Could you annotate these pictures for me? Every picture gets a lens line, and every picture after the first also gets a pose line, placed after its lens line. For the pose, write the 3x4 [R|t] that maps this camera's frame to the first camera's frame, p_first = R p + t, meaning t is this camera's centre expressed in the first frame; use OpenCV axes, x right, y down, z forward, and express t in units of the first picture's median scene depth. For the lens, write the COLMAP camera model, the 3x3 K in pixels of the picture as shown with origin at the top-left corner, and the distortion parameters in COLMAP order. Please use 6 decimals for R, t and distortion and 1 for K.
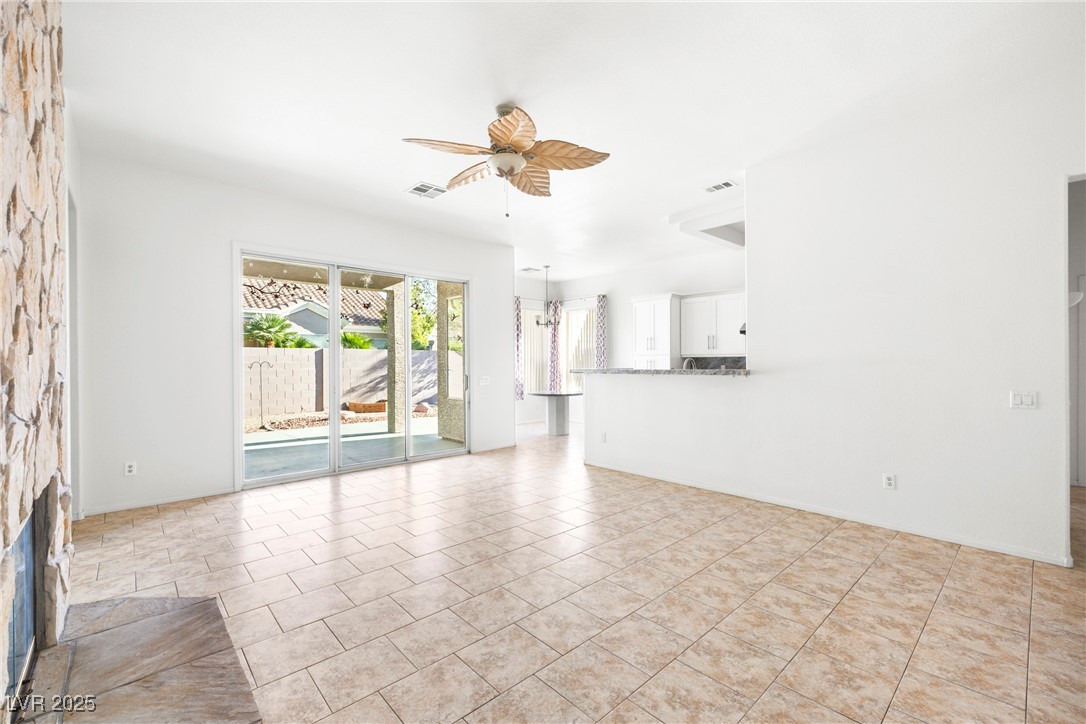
lens RADIAL K [[457.1, 0, 541.6], [0, 457.1, 362.4], [0, 0, 1]] dist [0.002590, 0.000279]
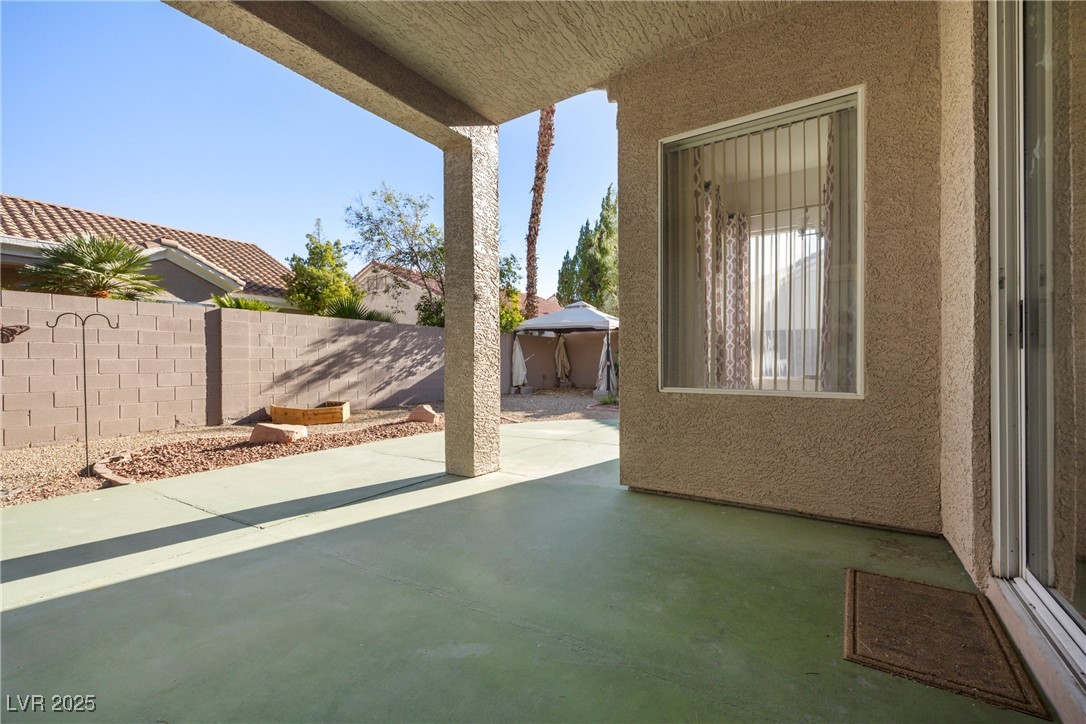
lens RADIAL K [[457.1, 0, 541.2], [0, 457.1, 362.2], [0, 0, 1]] dist [0.002590, 0.000279]
pose [[0.968970, 0.002114, 0.247168, -0.849678], [-0.001652, 0.999996, -0.002078, 0.114222], [-0.247172, 0.001605, 0.968970, 1.339079]]
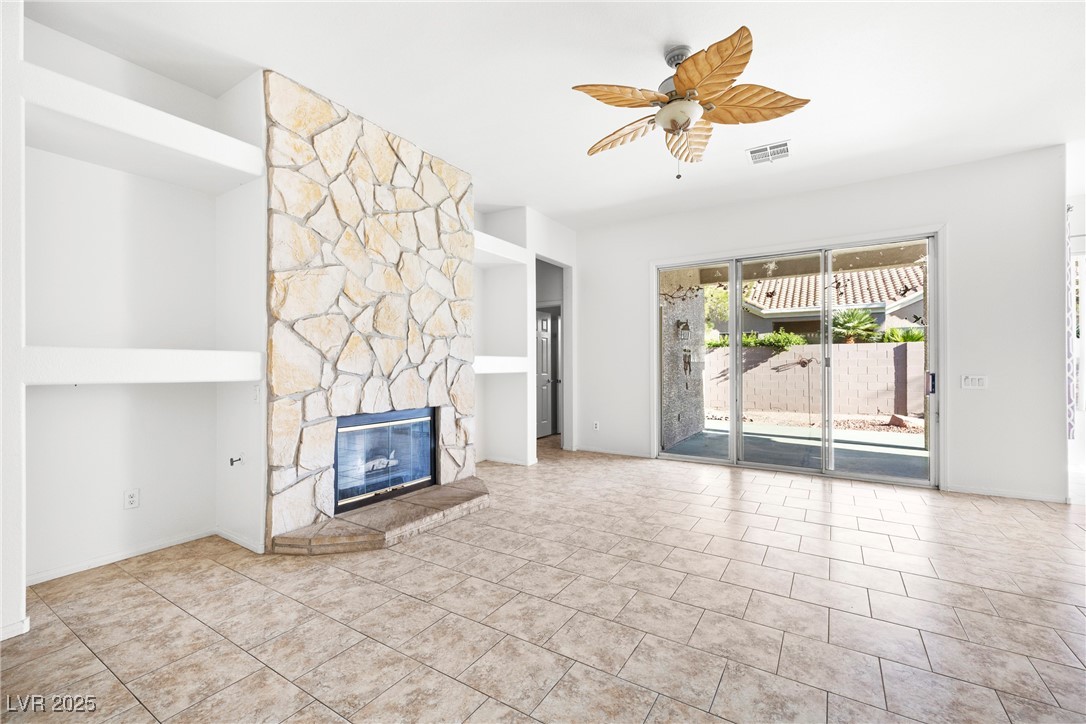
lens RADIAL K [[457.1, 0, 539.4], [0, 457.1, 362.9], [0, 0, 1]] dist [0.002590, 0.000279]
pose [[0.259316, -0.000258, -0.965792, 0.552999], [0.002356, 0.999997, 0.000365, 0.019174], [0.965790, -0.002370, 0.259316, 0.430321]]
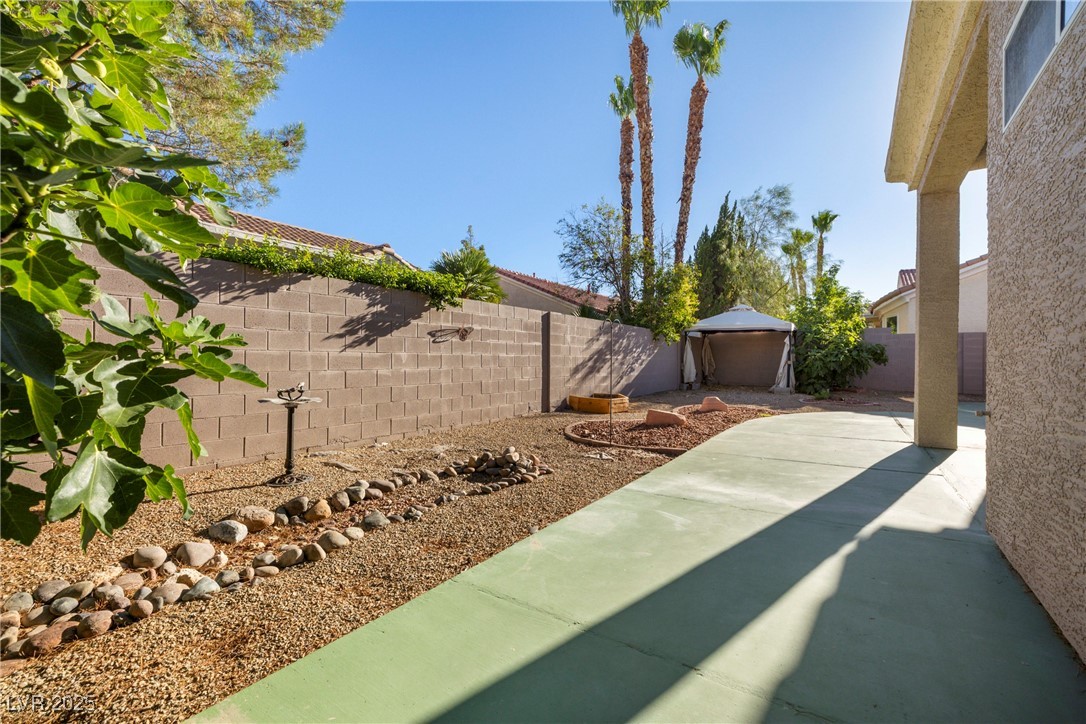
lens RADIAL K [[457.1, 0, 544.6], [0, 457.1, 357.3], [0, 0, 1]] dist [0.002590, 0.000279]
pose [[0.974342, 0.012065, 0.224750, -2.128278], [-0.009559, 0.999879, -0.012237, 0.137156], [-0.224870, 0.009774, 0.974340, 1.362902]]
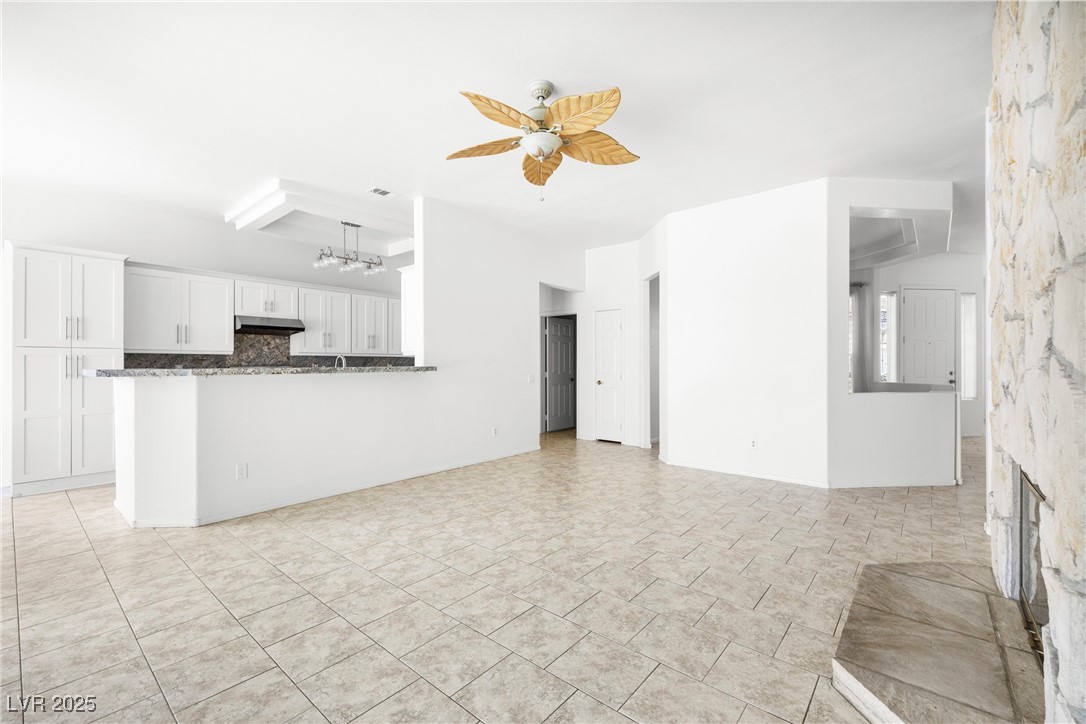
lens RADIAL K [[457.1, 0, 538.6], [0, 457.1, 364.2], [0, 0, 1]] dist [0.002590, 0.000279]
pose [[-0.124718, 0.004603, 0.992182, -0.814523], [0.000155, 0.999989, -0.004620, 0.016155], [-0.992192, -0.000423, -0.124718, 0.913984]]
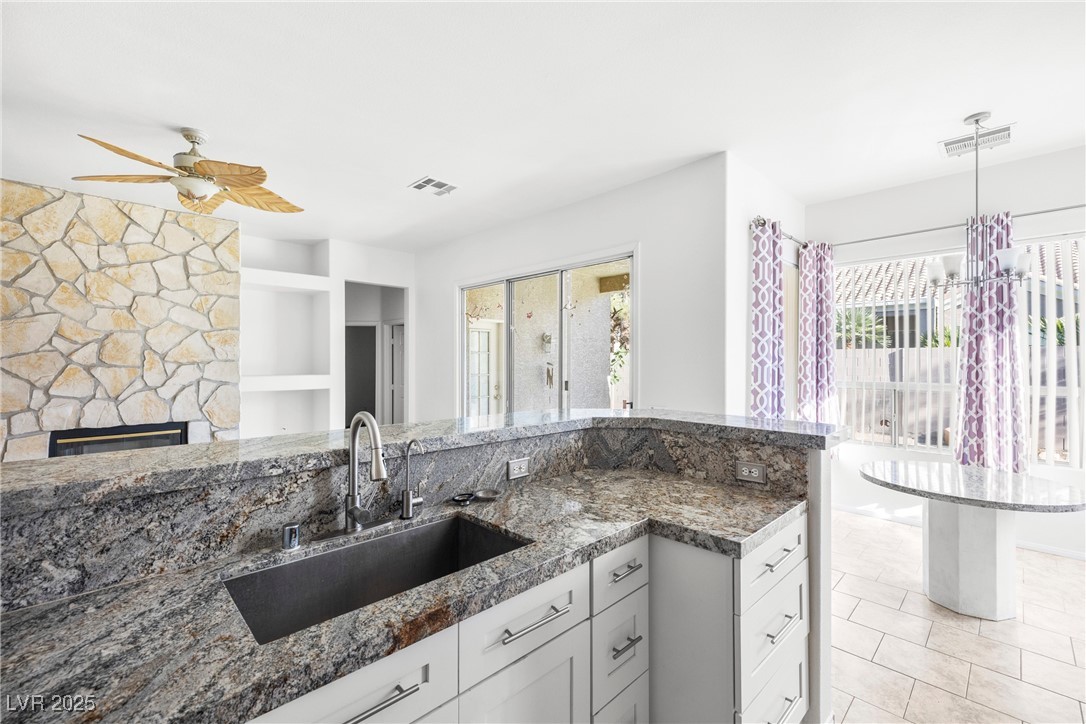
lens RADIAL K [[457.1, 0, 536.8], [0, 457.1, 358.3], [0, 0, 1]] dist [0.002590, 0.000279]
pose [[0.032604, 0.000537, -0.999468, 0.762001], [0.000918, 0.999999, 0.000567, -0.052625], [0.999468, -0.000936, 0.032603, 1.385410]]
